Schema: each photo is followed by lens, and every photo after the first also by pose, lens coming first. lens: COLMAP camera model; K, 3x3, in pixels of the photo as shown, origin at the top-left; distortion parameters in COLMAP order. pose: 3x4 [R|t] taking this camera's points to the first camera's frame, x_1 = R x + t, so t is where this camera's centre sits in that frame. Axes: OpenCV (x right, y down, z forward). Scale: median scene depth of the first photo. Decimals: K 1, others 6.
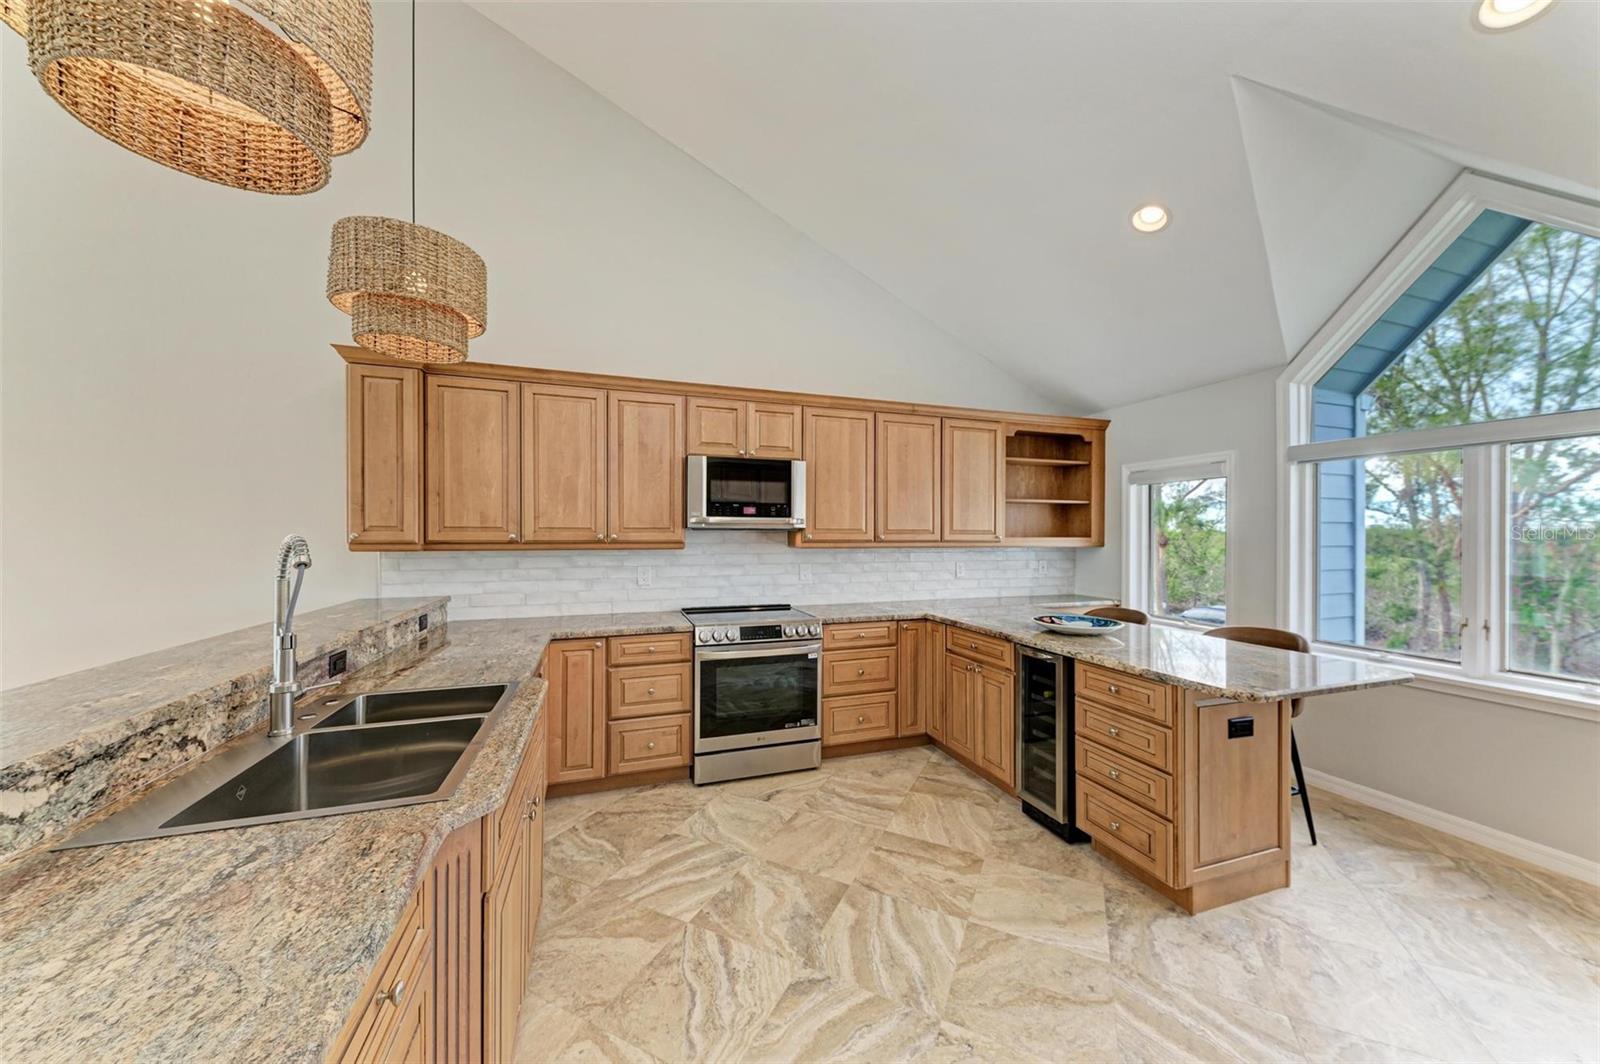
lens RADIAL K [[551.7, 0, 804.3], [0, 551.7, 534.2], [0, 0, 1]] dist [0.007136, -0.002534]
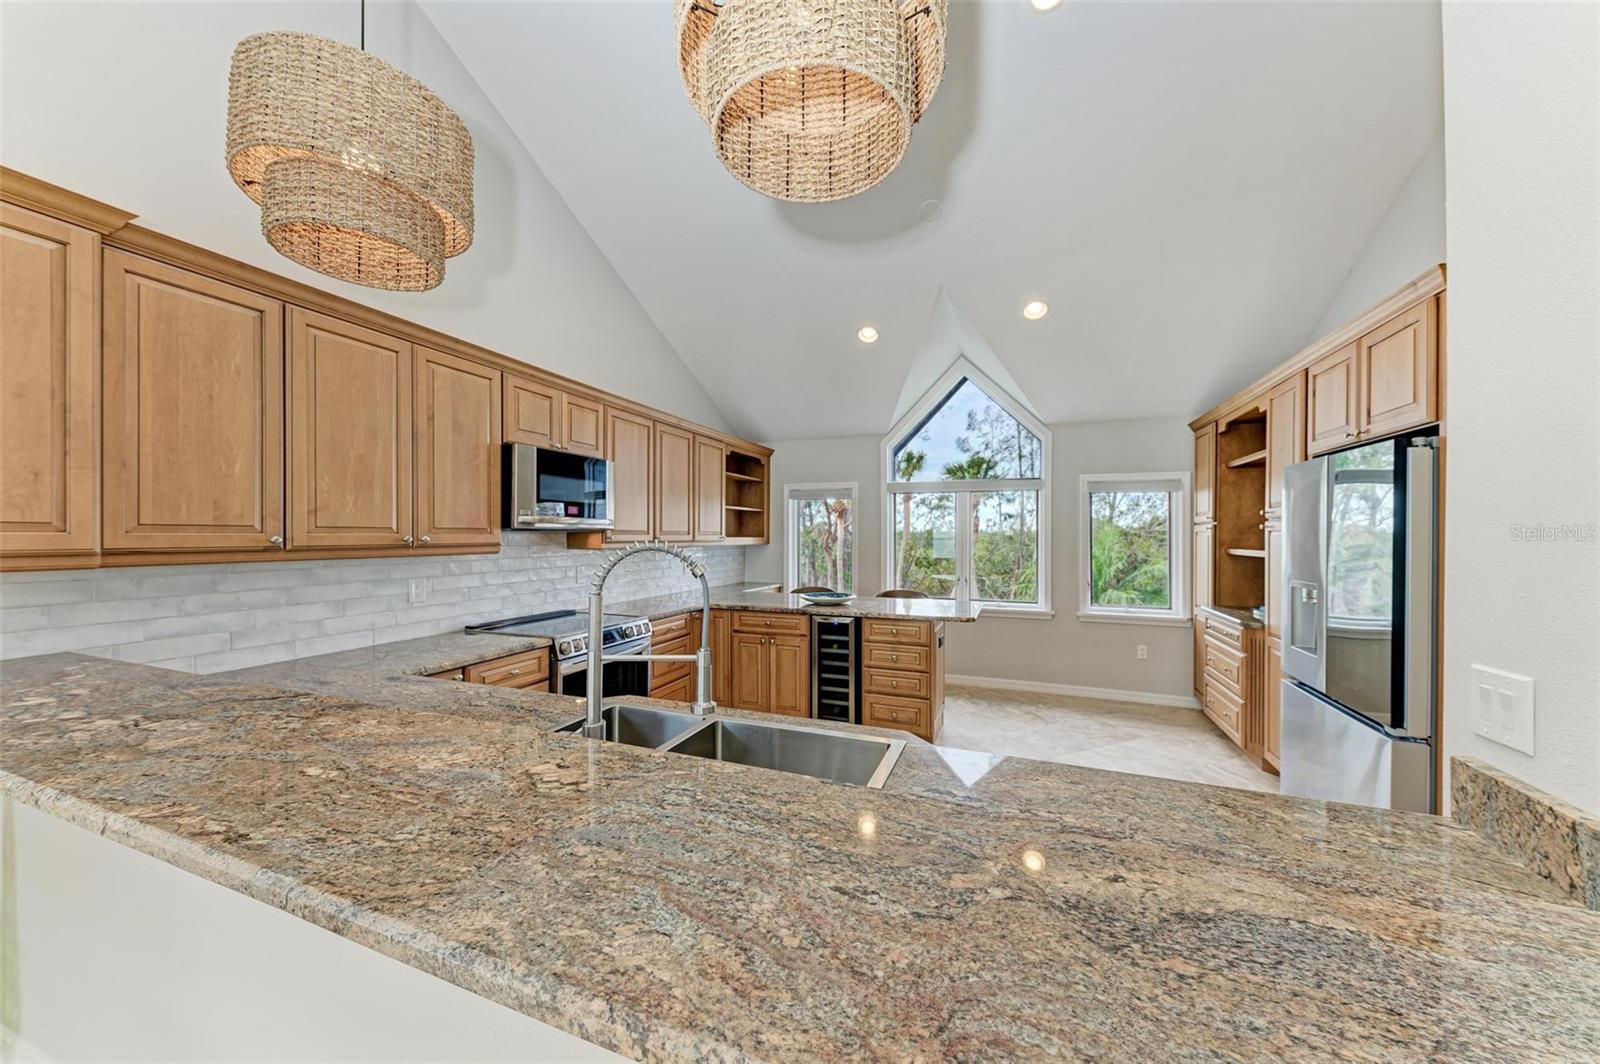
lens RADIAL K [[551.7, 0, 798.9], [0, 551.7, 538.7], [0, 0, 1]] dist [0.007136, -0.002534]
pose [[0.652548, -0.006549, 0.757719, -0.581141], [0.000109, 0.999963, 0.008549, -0.002811], [-0.757748, -0.005496, 0.652525, 0.110710]]
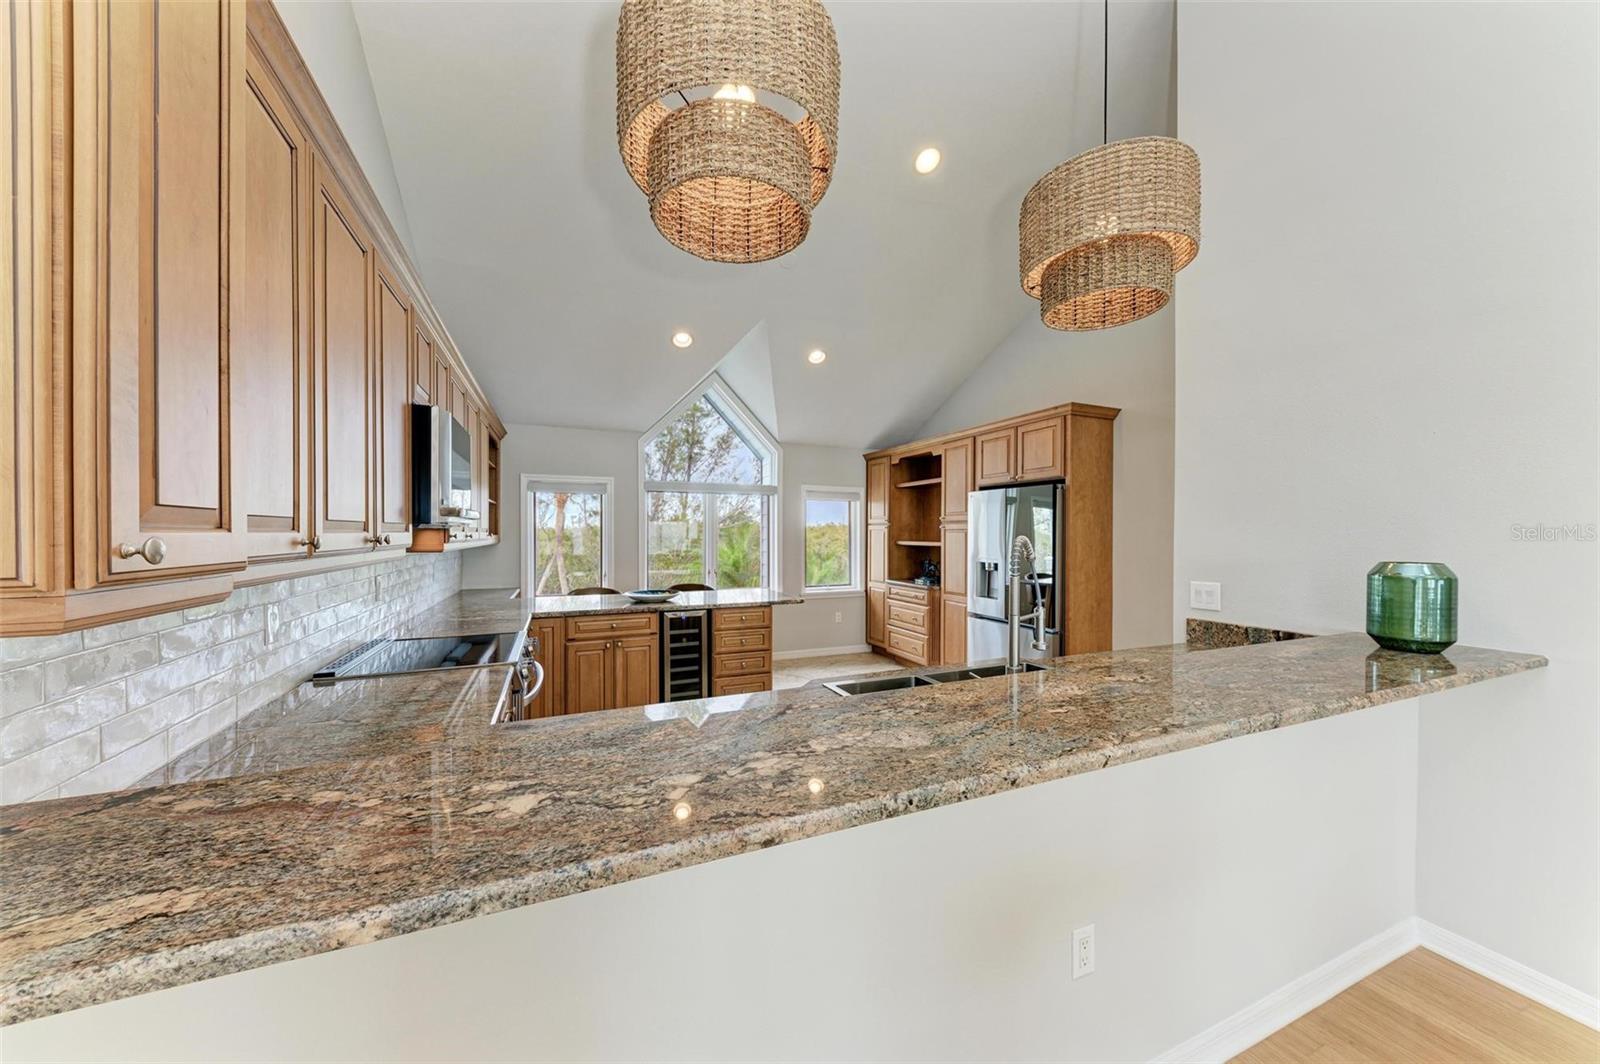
lens RADIAL K [[551.7, 0, 805.0], [0, 551.7, 533.5], [0, 0, 1]] dist [0.007136, -0.002534]
pose [[-0.063973, -0.003562, 0.997945, -0.863297], [-0.002365, 0.999991, 0.003418, -0.001368], [-0.997949, -0.002141, -0.063981, 0.631563]]
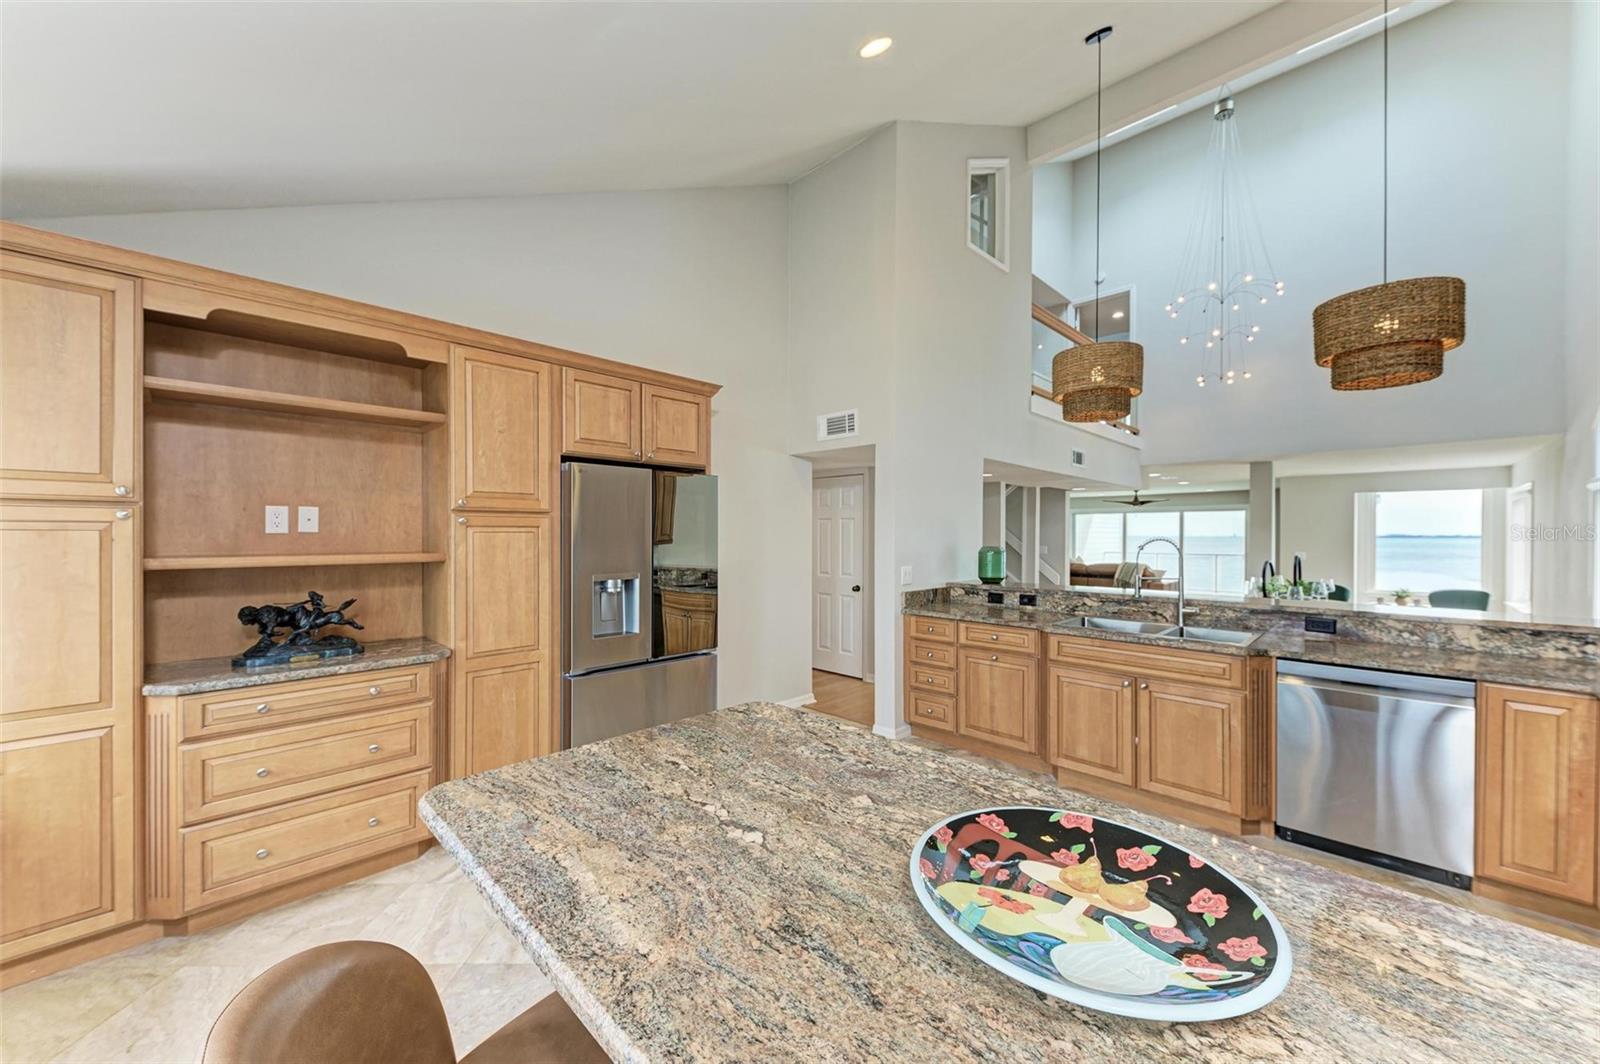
lens RADIAL K [[595.2, 0, 799.7], [0, 595.2, 534.9], [0, 0, 1]] dist [0.013711, -0.005405]
pose [[-0.897395, -0.005058, -0.441200, 0.654340], [-0.006096, 0.999981, 0.000936, 0.000233], [0.441187, 0.003530, -0.897408, 1.072095]]
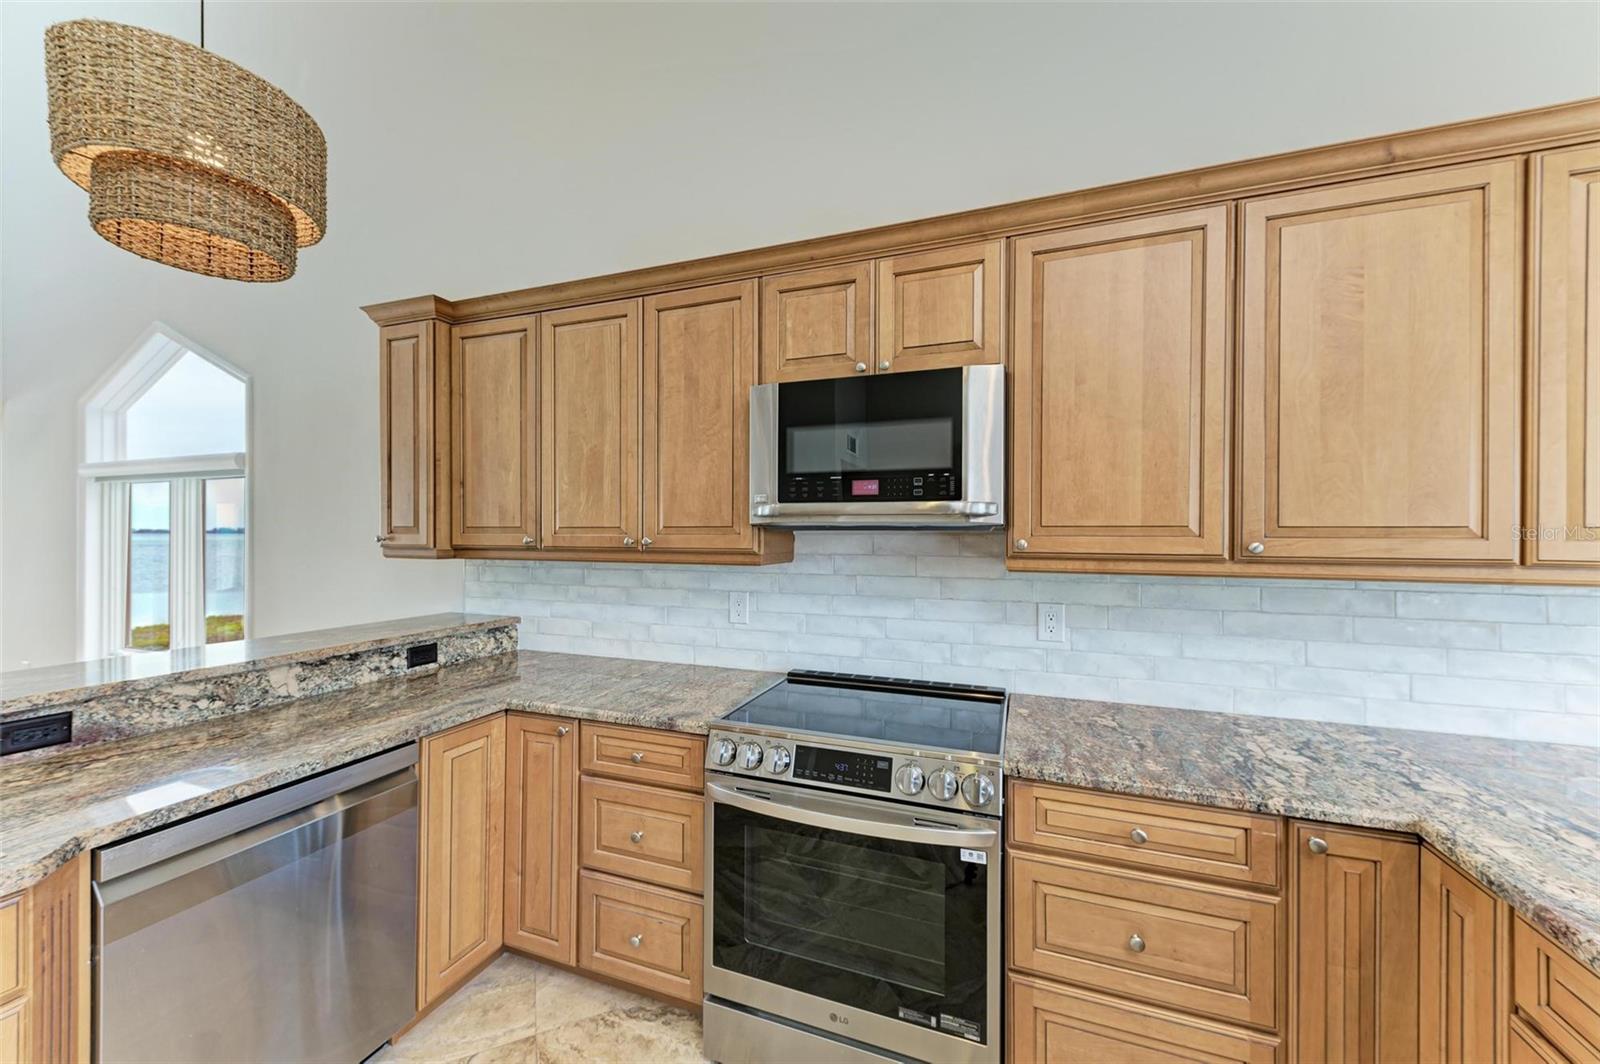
lens RADIAL K [[595.2, 0, 797.5], [0, 595.2, 530.7], [0, 0, 1]] dist [0.013711, -0.005405]
pose [[0.767090, -0.003246, -0.641531, 0.188049], [-0.001679, 0.999974, -0.007068, -0.002676], [0.641537, 0.006499, 0.767064, 0.607950]]
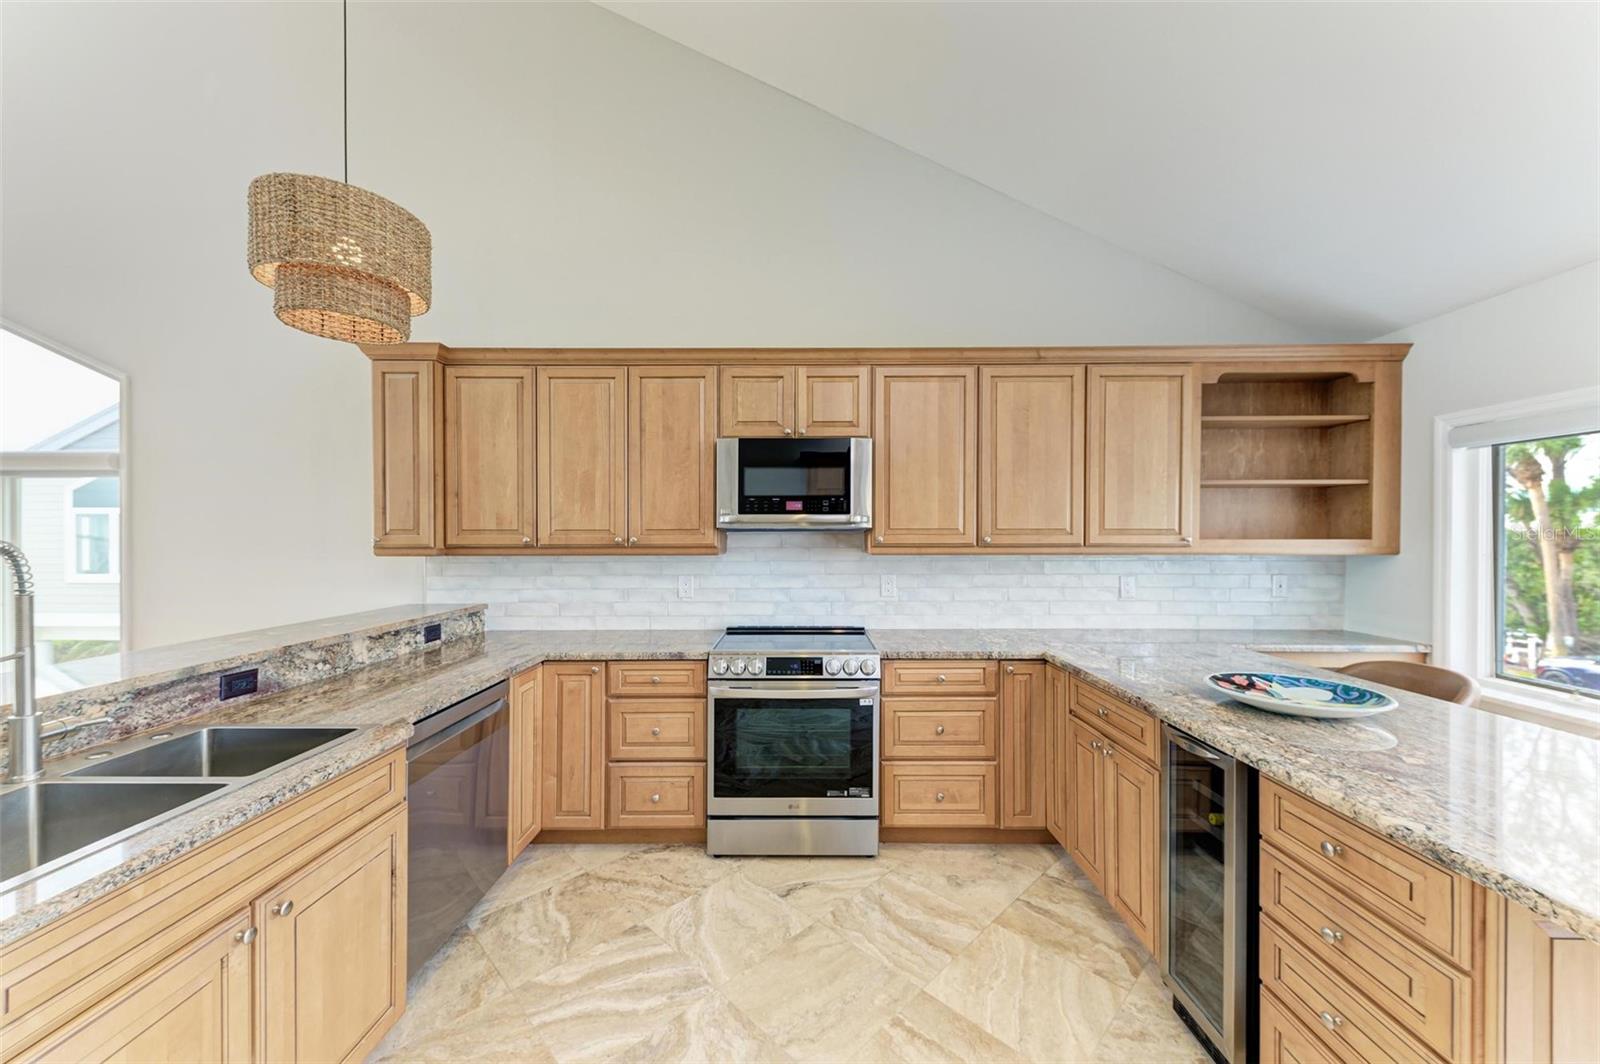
lens RADIAL K [[590.1, 0, 804.3], [0, 590.1, 534.2], [0, 0, 1]] dist [0.007899, -0.002027]
pose [[0.942693, -0.004535, -0.333632, 0.200407], [0.004178, 0.999990, -0.001789, -0.001609], [0.333636, 0.000293, 0.942702, 0.234304]]
